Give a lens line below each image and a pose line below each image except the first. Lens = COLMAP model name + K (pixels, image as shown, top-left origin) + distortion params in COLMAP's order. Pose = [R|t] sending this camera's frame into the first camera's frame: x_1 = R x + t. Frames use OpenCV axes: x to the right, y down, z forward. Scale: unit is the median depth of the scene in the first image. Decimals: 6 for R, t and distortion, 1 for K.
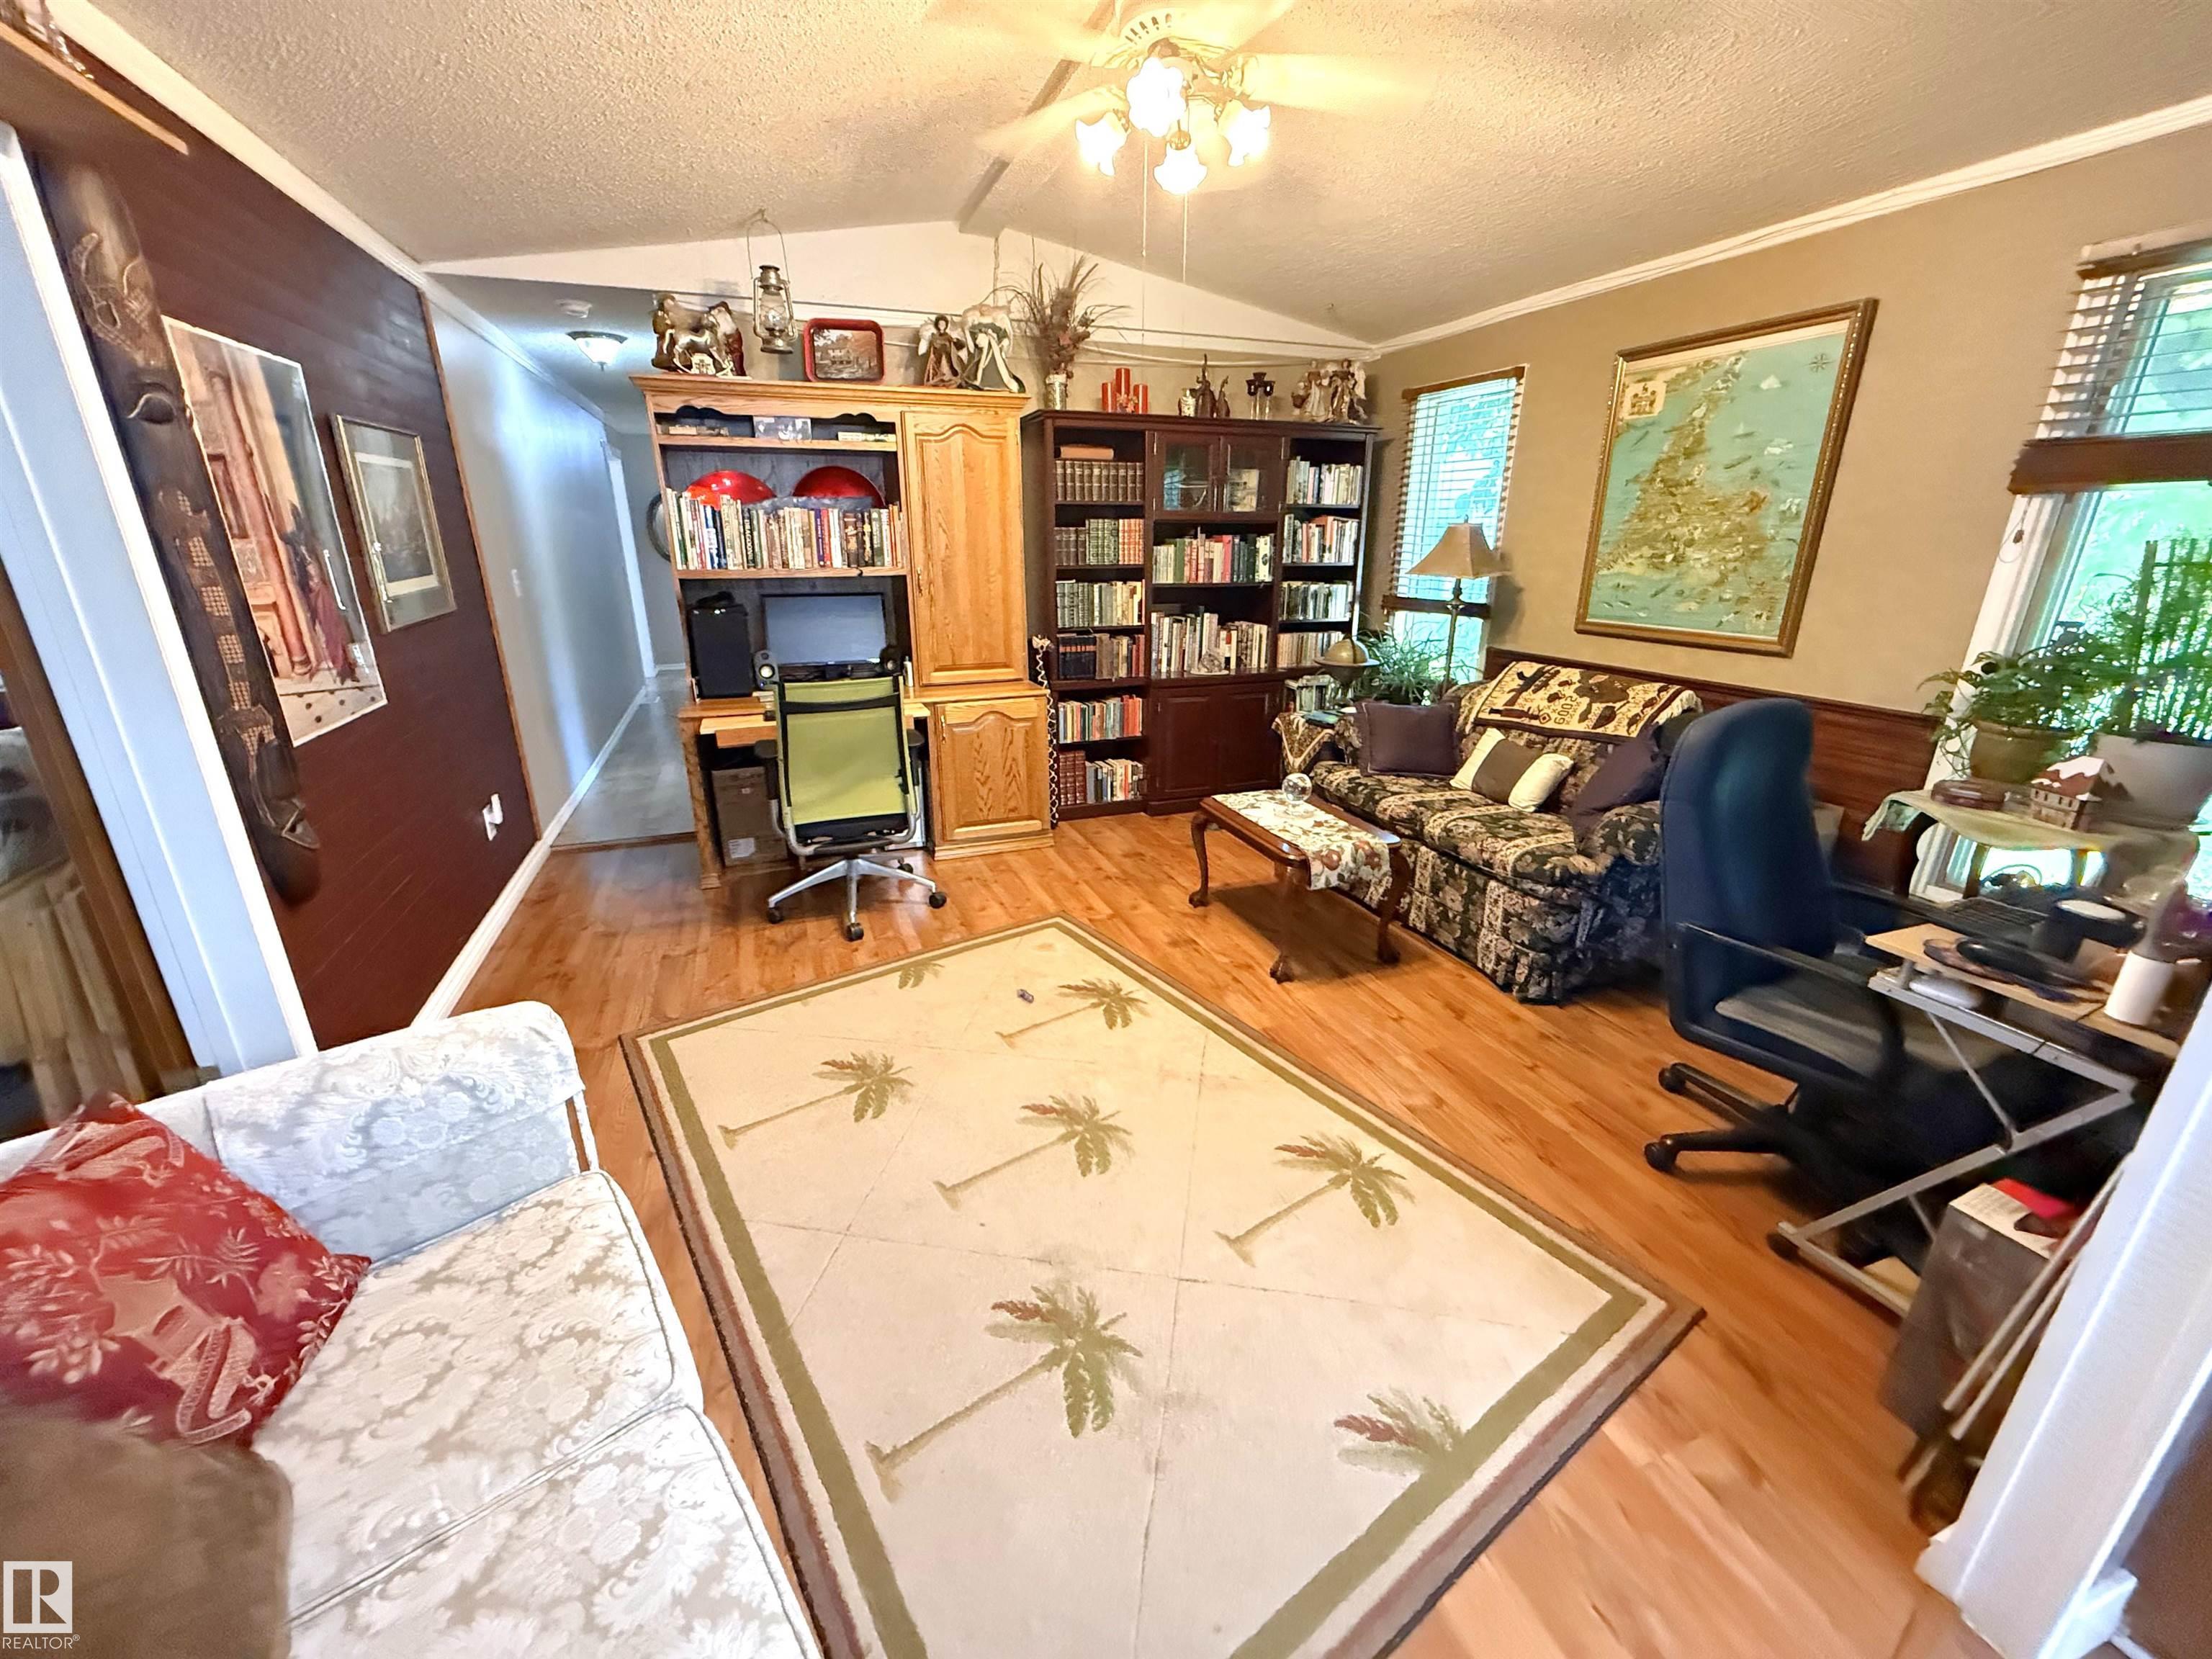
lens RADIAL K [[880.0, 0, 1096.9], [0, 880.0, 828.5], [0, 0, 1]] dist [0.000515, -0.000290]
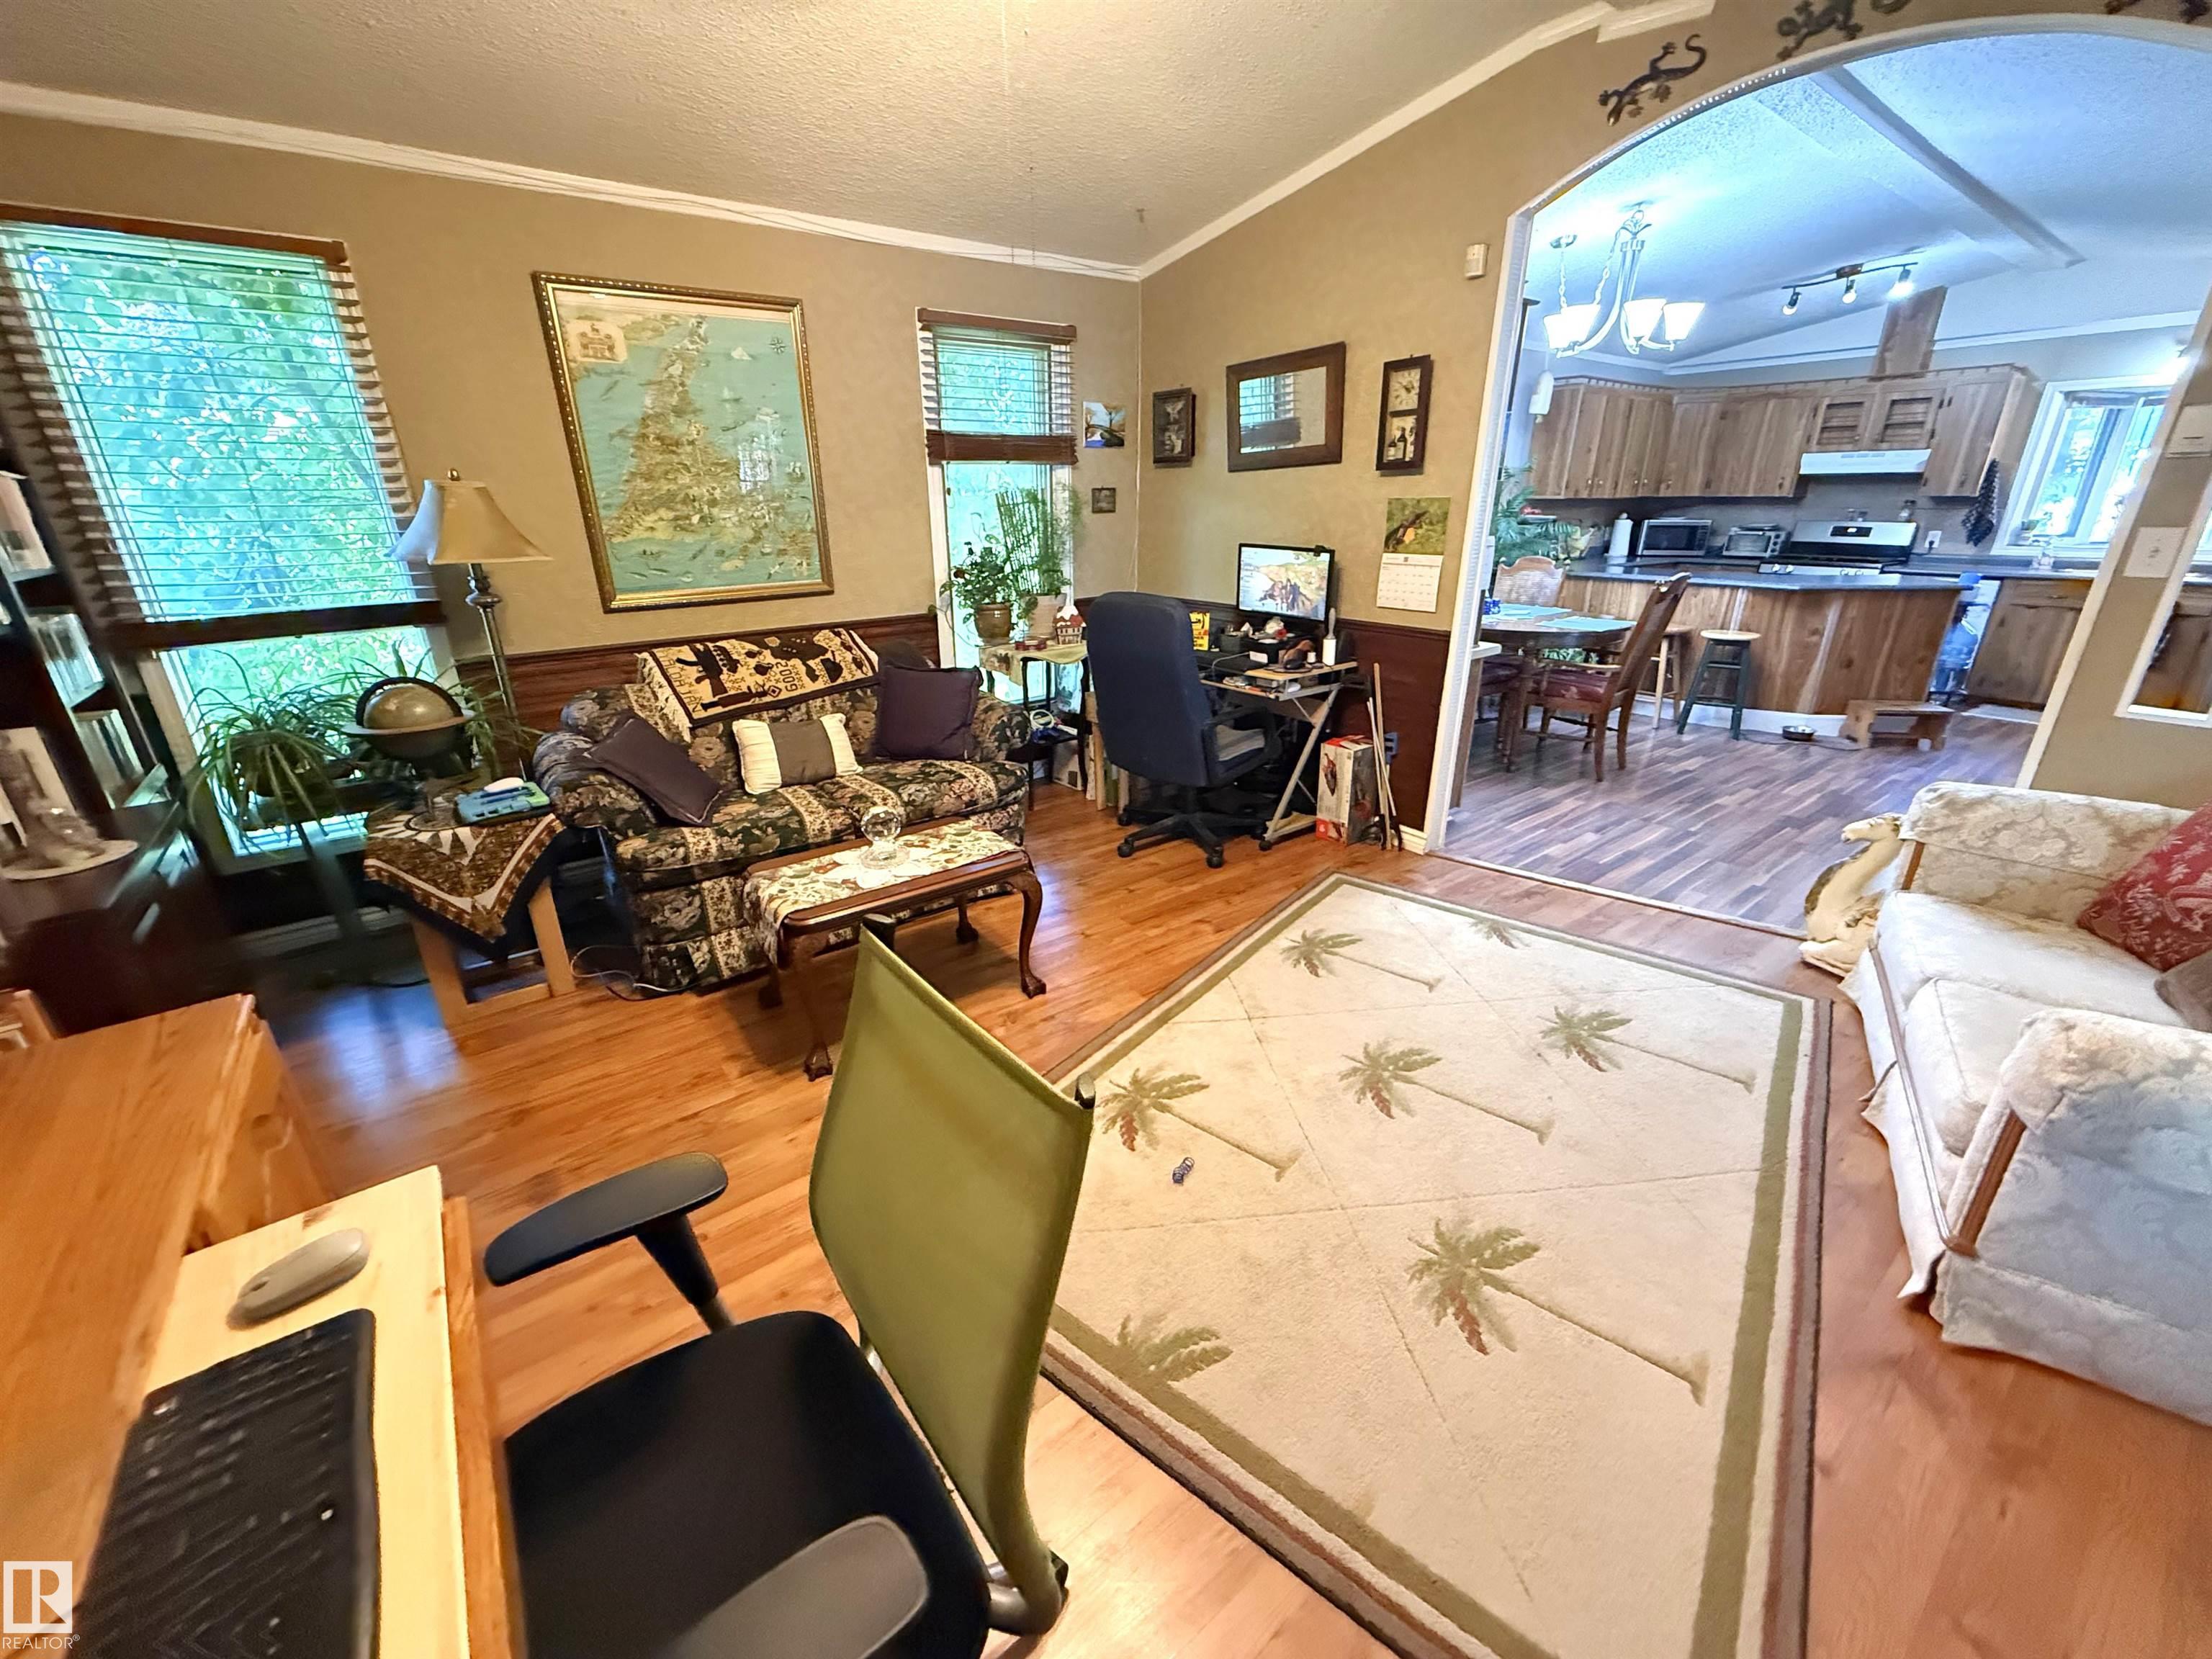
lens RADIAL K [[880.0, 0, 1096.9], [0, 880.0, 828.5], [0, 0, 1]] dist [0.000515, -0.000290]
pose [[-0.282739, -0.343562, 0.895558, -0.501058], [0.318206, 0.847186, 0.425466, -0.299999], [-0.904878, 0.405267, -0.130209, 0.891186]]
